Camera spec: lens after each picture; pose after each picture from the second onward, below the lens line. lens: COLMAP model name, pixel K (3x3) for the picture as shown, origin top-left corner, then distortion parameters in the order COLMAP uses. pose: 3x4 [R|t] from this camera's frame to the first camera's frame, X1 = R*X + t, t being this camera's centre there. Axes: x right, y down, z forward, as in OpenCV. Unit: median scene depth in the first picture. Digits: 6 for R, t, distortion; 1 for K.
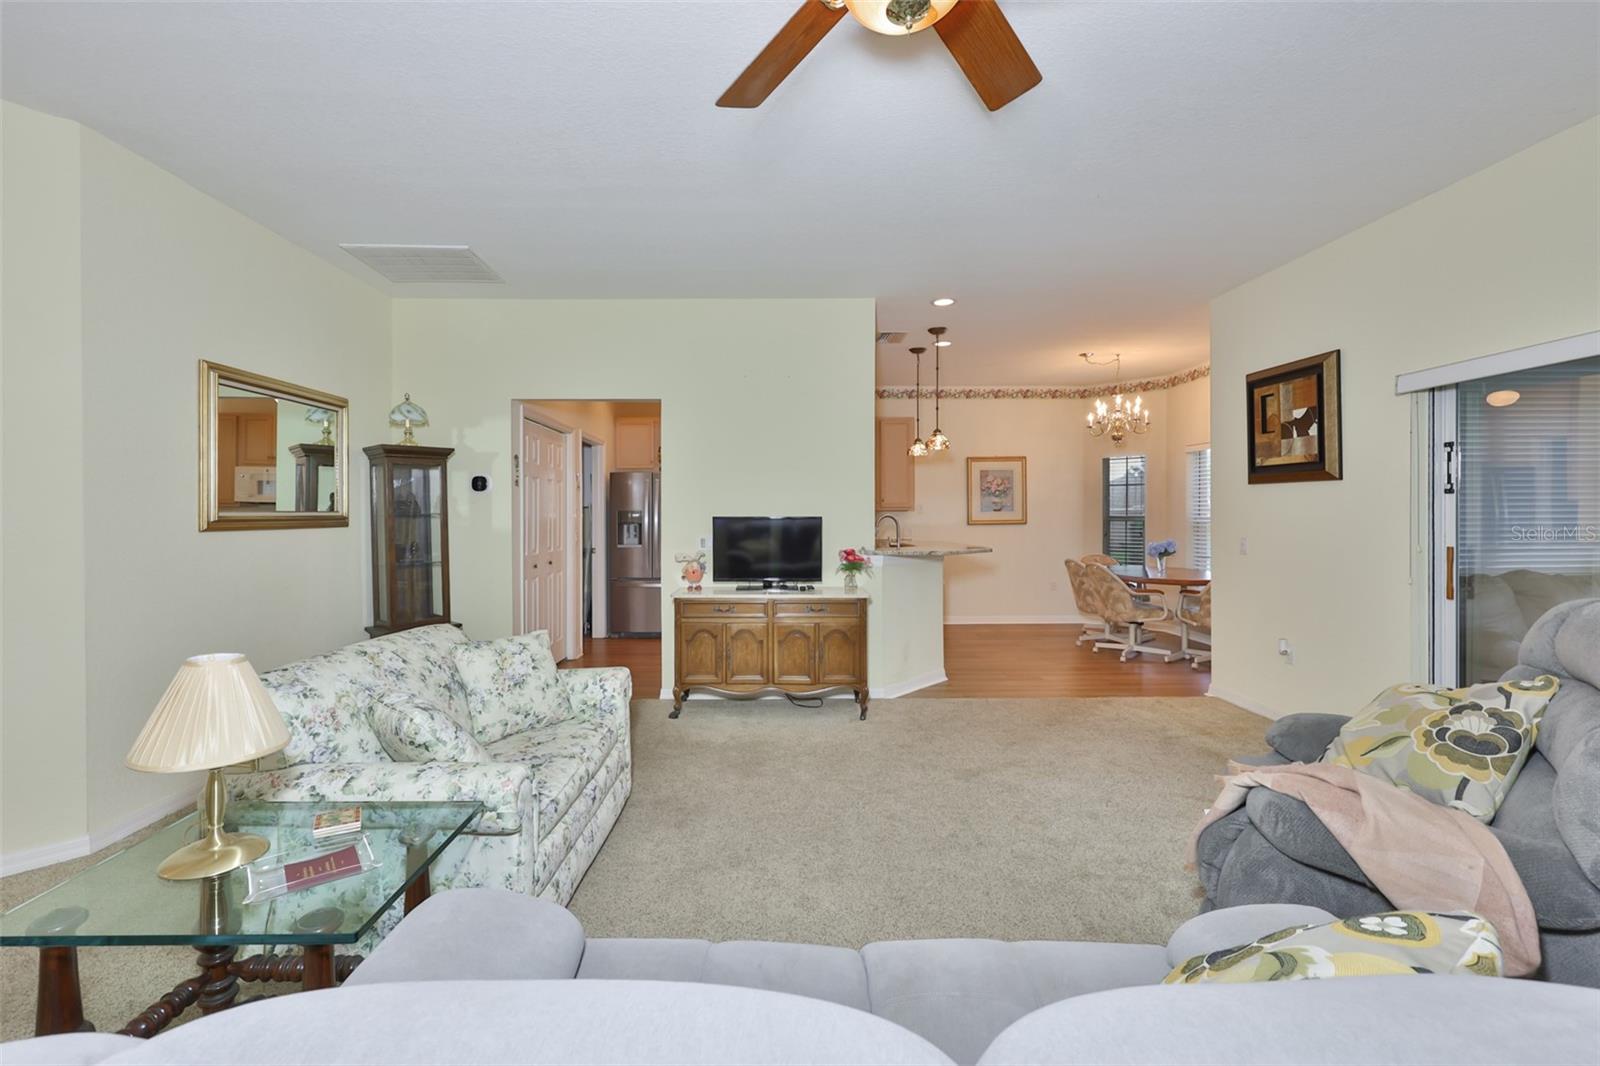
lens RADIAL K [[690.9, 0, 777.4], [0, 690.9, 517.5], [0, 0, 1]] dist [0.000316, 0.000107]
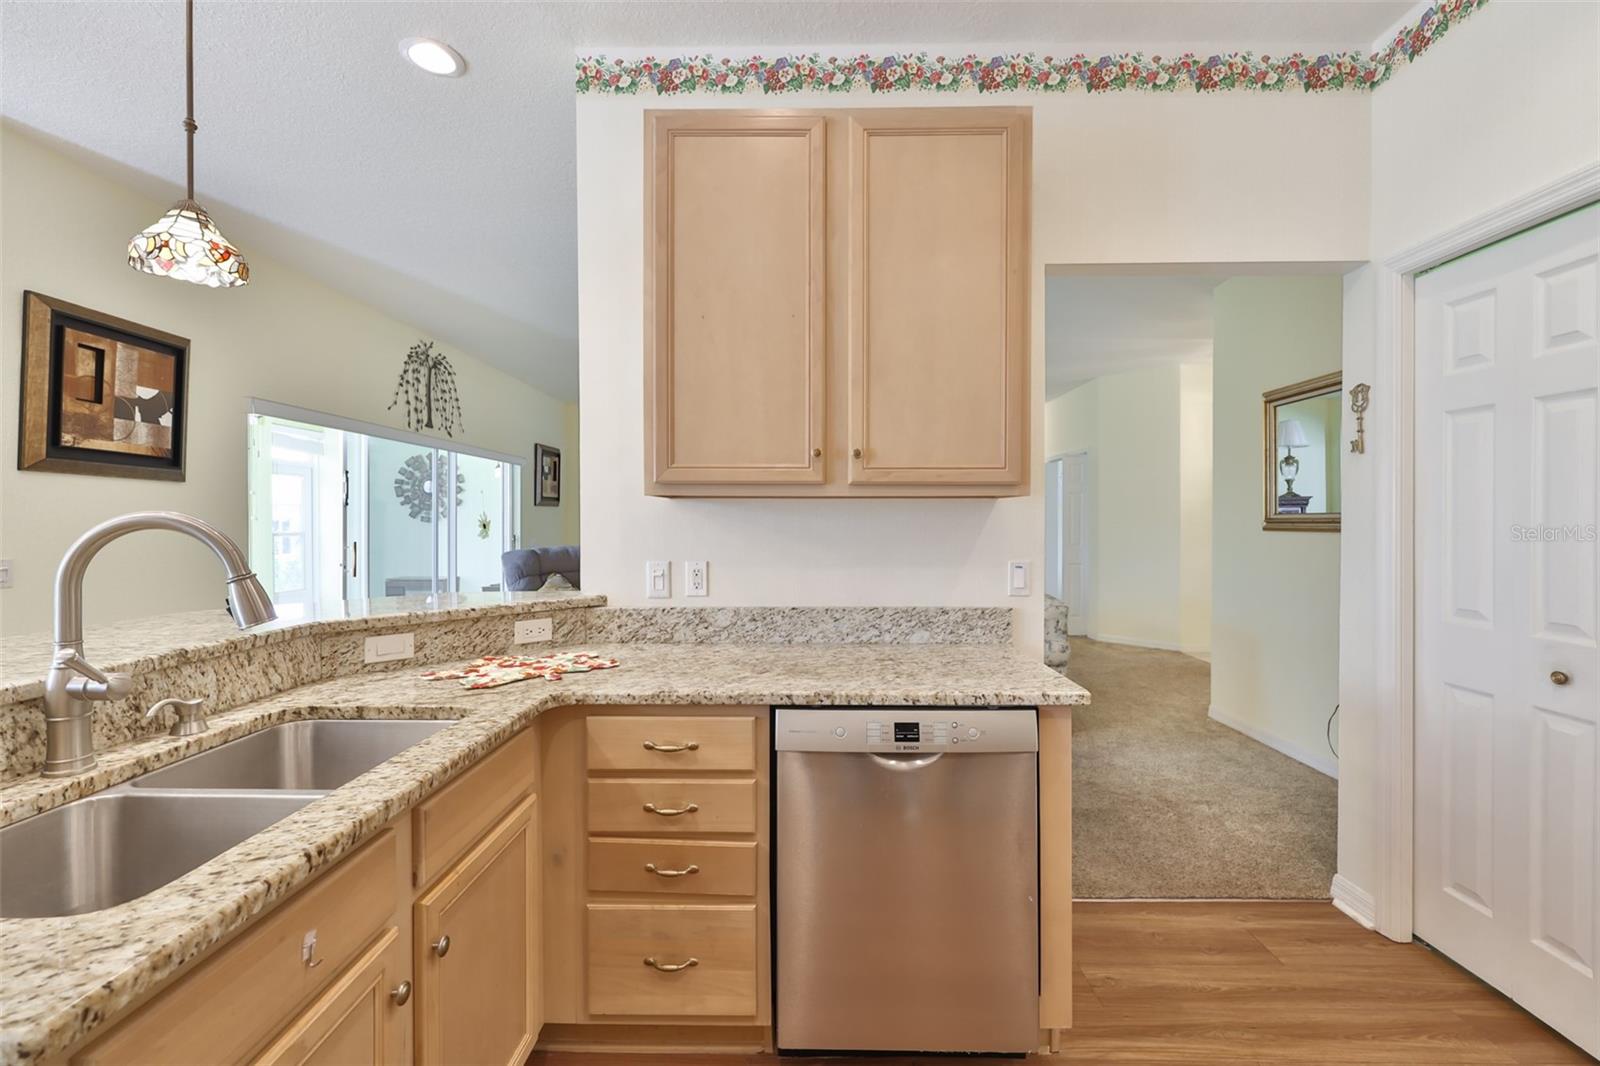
lens RADIAL K [[679.4, 0, 801.4], [0, 679.4, 527.3], [0, 0, 1]] dist [0.001425, 0.000341]
pose [[-0.999634, 0.002816, 0.026911, -0.017118], [0.003117, 0.999933, 0.011150, -0.002448], [-0.026878, 0.011230, -0.999576, 1.590492]]
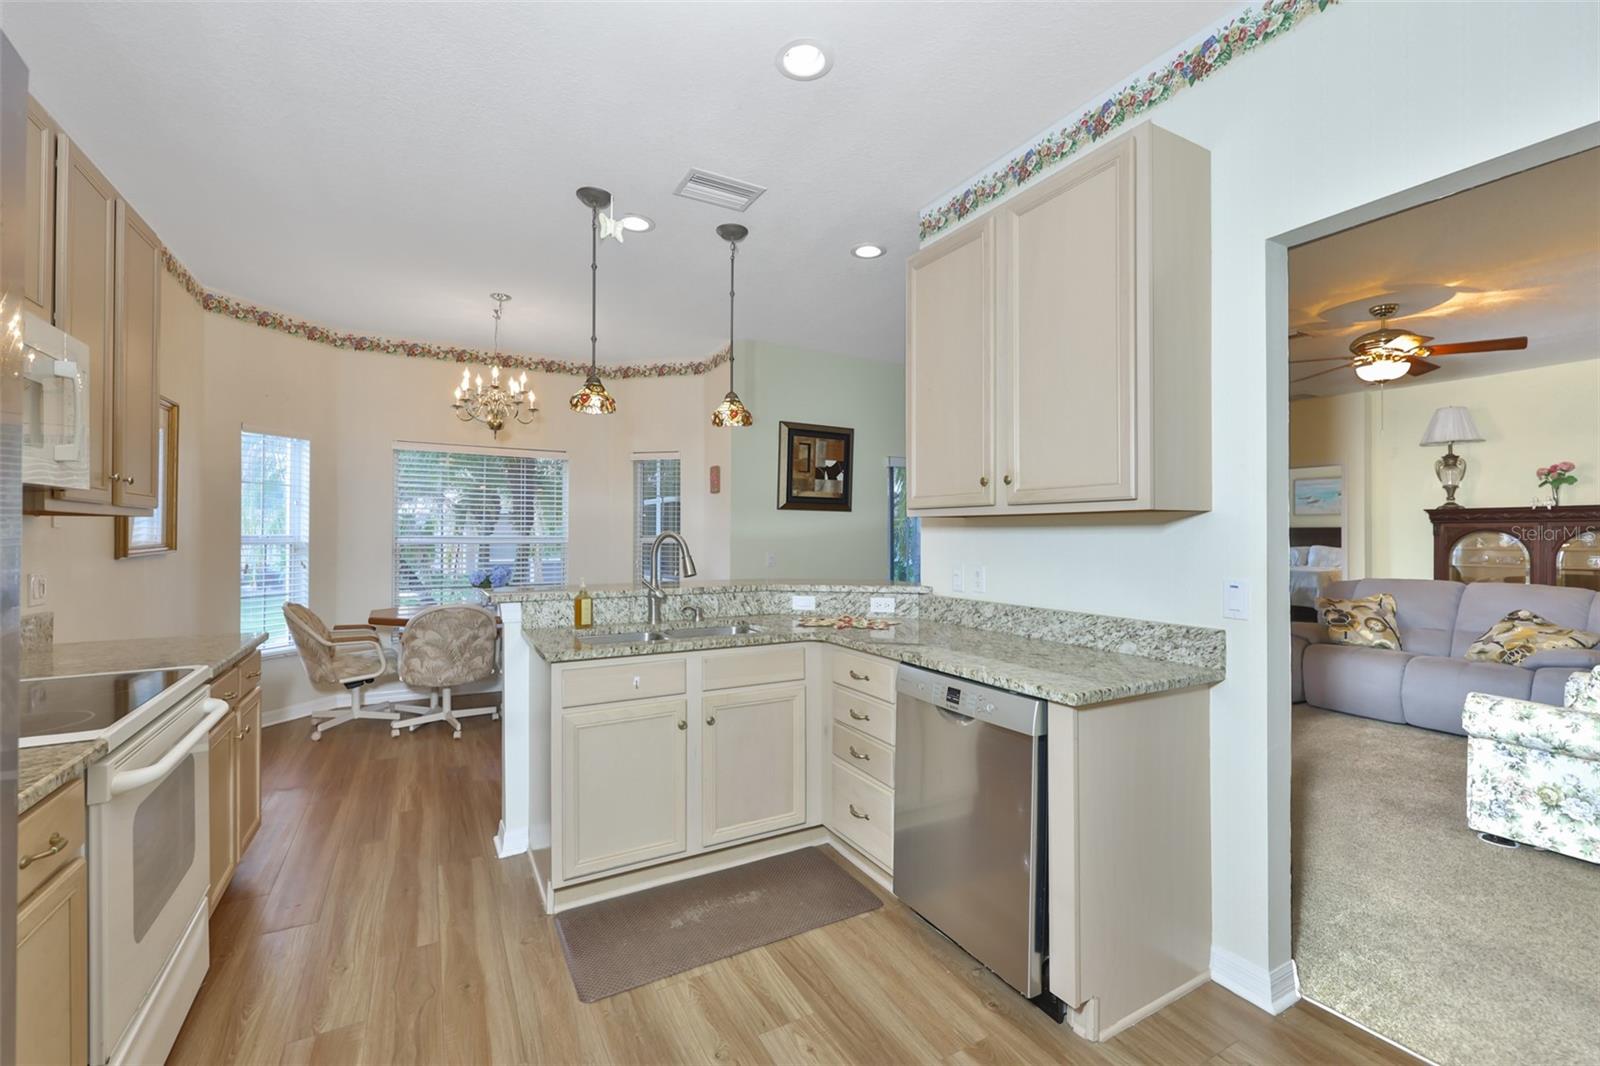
lens RADIAL K [[679.4, 0, 801.4], [0, 679.4, 527.3], [0, 0, 1]] dist [0.001425, 0.000341]
pose [[-0.482394, 0.011191, 0.875883, -0.401720], [0.002716, 0.999933, -0.011280, -0.002557], [-0.875950, -0.003062, -0.482392, 1.559813]]
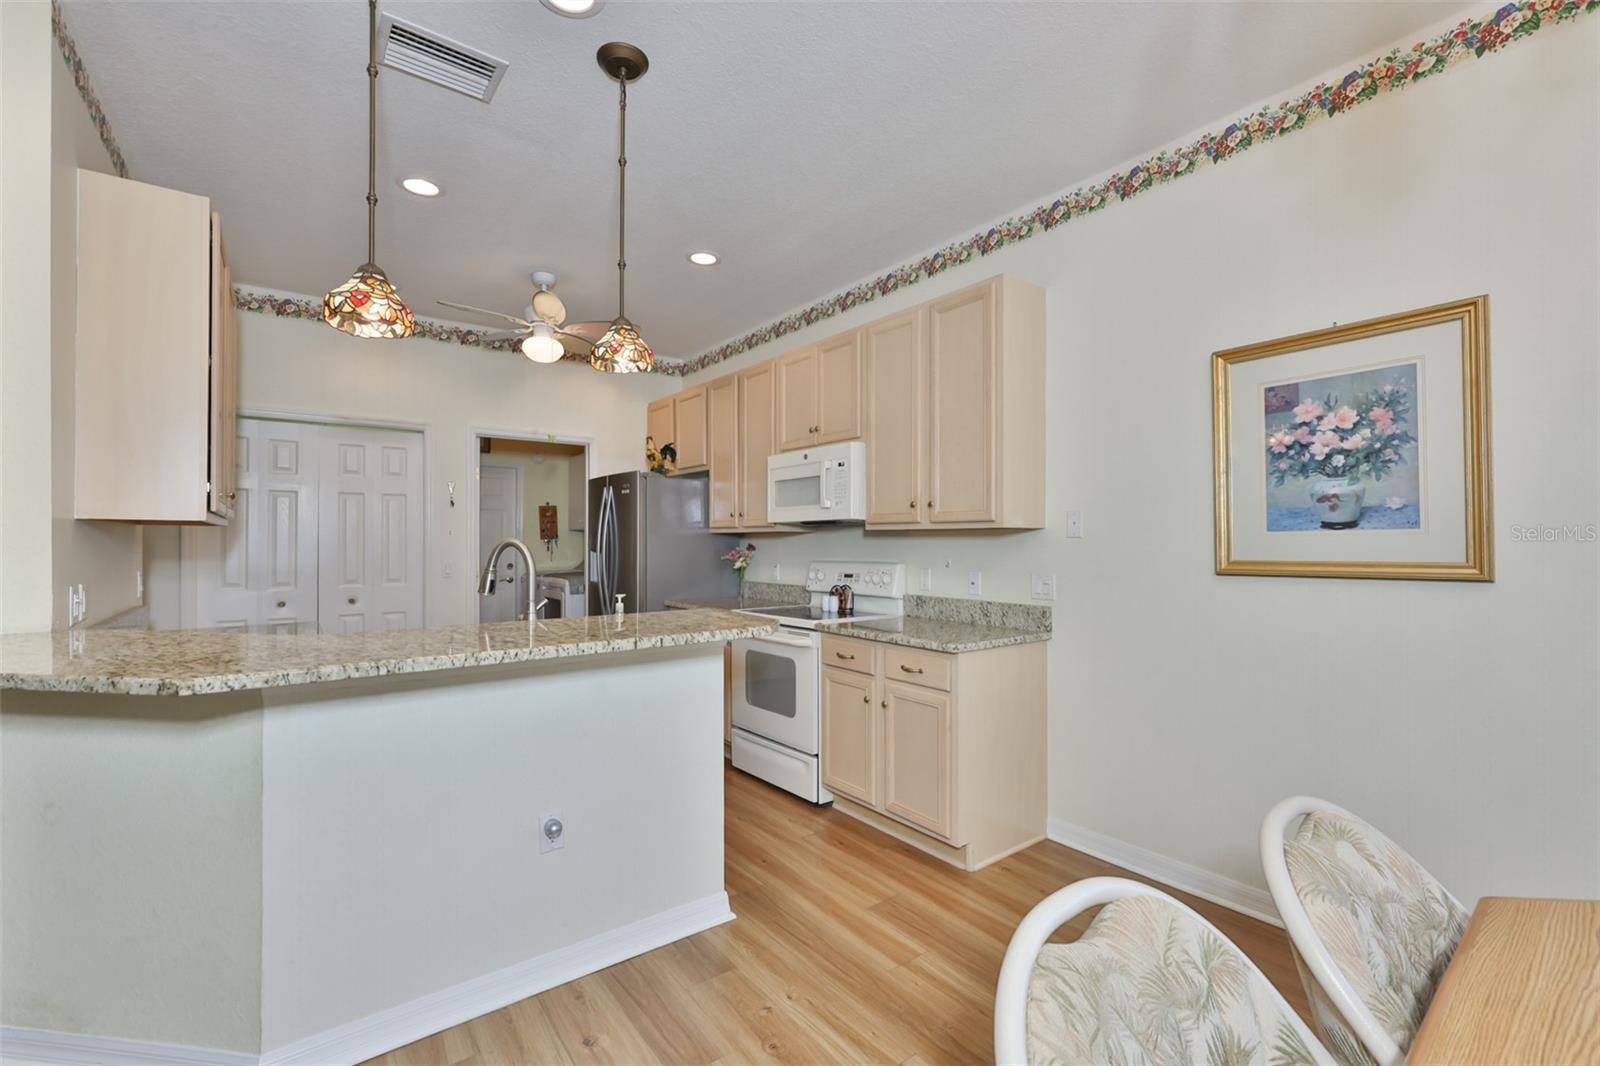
lens RADIAL K [[698.3, 0, 778.8], [0, 698.3, 529.8], [0, 0, 1]] dist [0.014203, -0.000551]
pose [[0.584493, -0.007100, -0.811368, 0.752321], [-0.003034, 0.999936, -0.010936, -0.009601], [0.811393, 0.008854, 0.584434, 1.213007]]
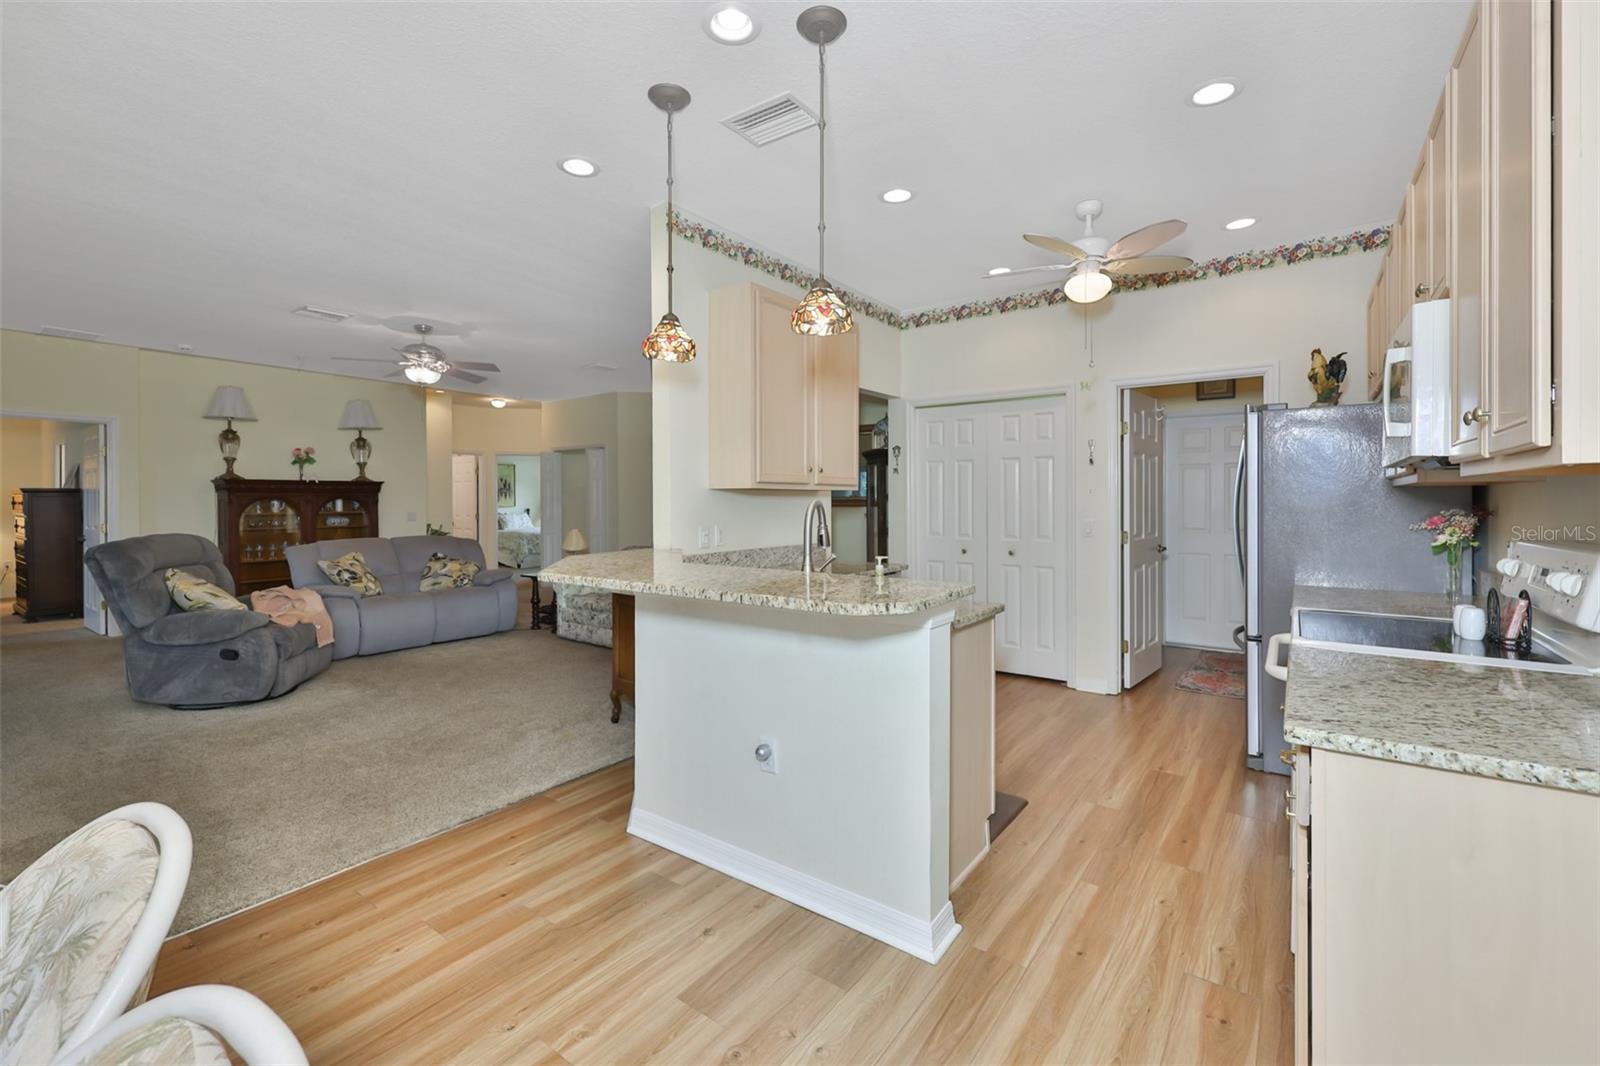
lens RADIAL K [[694.2, 0, 796.9], [0, 694.2, 502.4], [0, 0, 1]] dist [0.003123, 0.000343]
pose [[-0.598663, 0.008868, -0.800952, 0.690255], [0.002970, 0.999956, 0.008851, -0.009461], [0.800995, 0.002920, -0.598664, 1.693836]]
